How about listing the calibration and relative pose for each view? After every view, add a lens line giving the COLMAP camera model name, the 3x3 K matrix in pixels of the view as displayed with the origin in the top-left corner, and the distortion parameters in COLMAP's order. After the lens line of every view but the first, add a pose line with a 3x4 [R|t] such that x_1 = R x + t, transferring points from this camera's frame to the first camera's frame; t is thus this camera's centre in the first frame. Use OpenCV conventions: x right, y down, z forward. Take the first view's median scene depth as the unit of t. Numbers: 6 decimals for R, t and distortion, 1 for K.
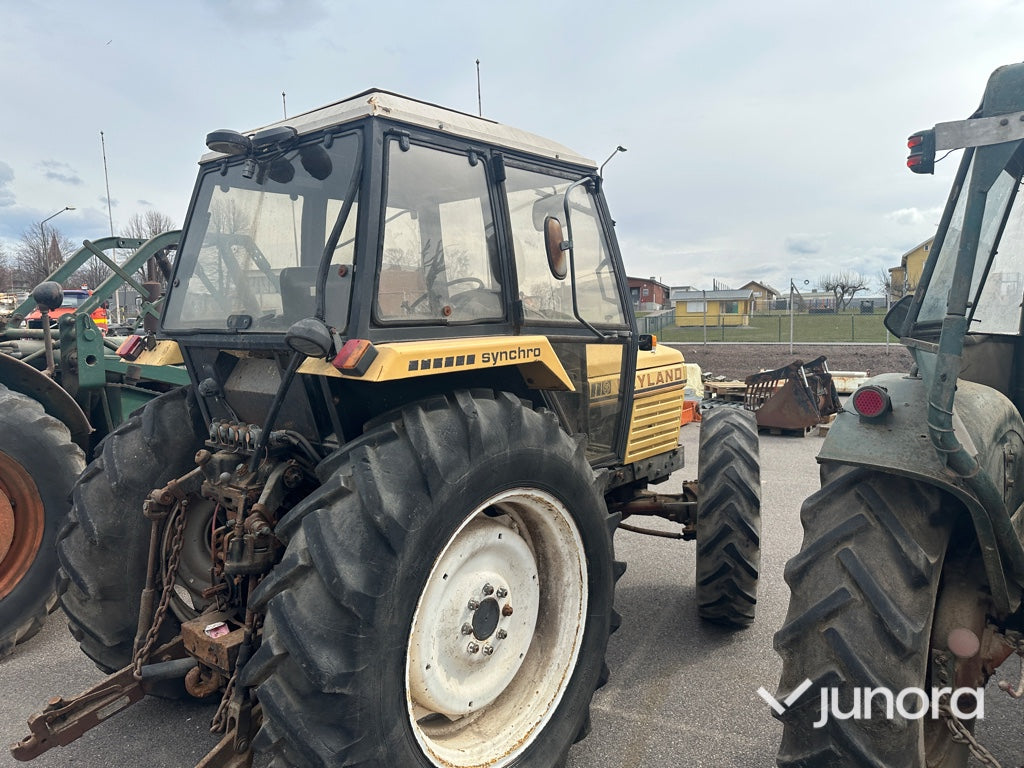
lens RADIAL K [[719.1, 0, 518.3], [0, 719.1, 373.8], [0, 0, 1]] dist [0.042500, -0.050183]
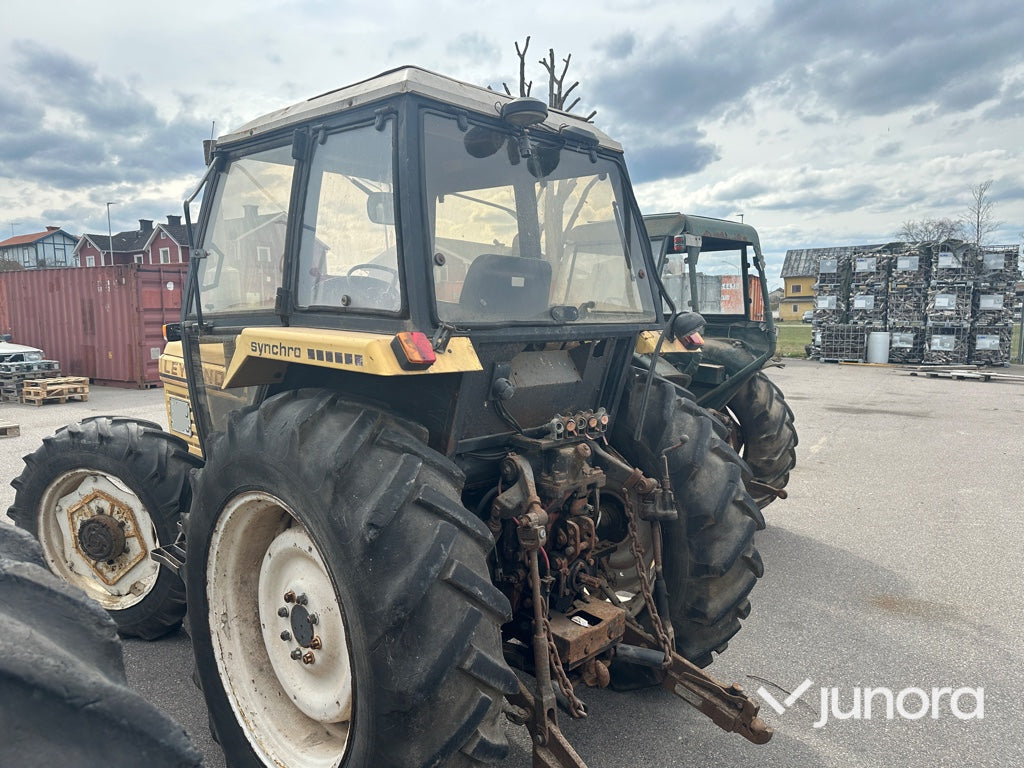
lens RADIAL K [[719.1, 0, 518.2], [0, 719.1, 386.4], [0, 0, 1]] dist [0.042500, -0.050183]
pose [[0.062421, -0.100152, 0.993012, -1.326425], [0.064688, 0.993266, 0.096112, -0.067933], [-0.995951, 0.058236, 0.068479, 0.967476]]
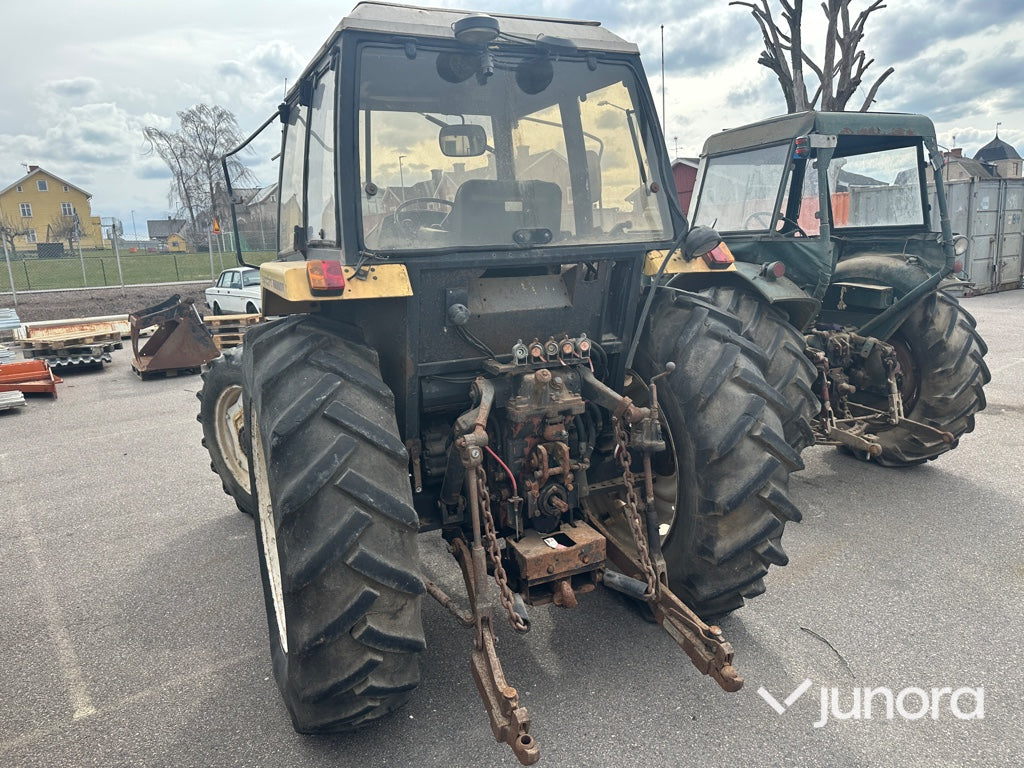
lens RADIAL K [[719.1, 0, 517.6], [0, 719.1, 391.1], [0, 0, 1]] dist [0.042500, -0.050183]
pose [[0.424489, -0.191578, 0.884933, -1.242752], [0.105139, 0.981177, 0.161980, -0.025143], [-0.899308, 0.024282, 0.436641, 0.582473]]
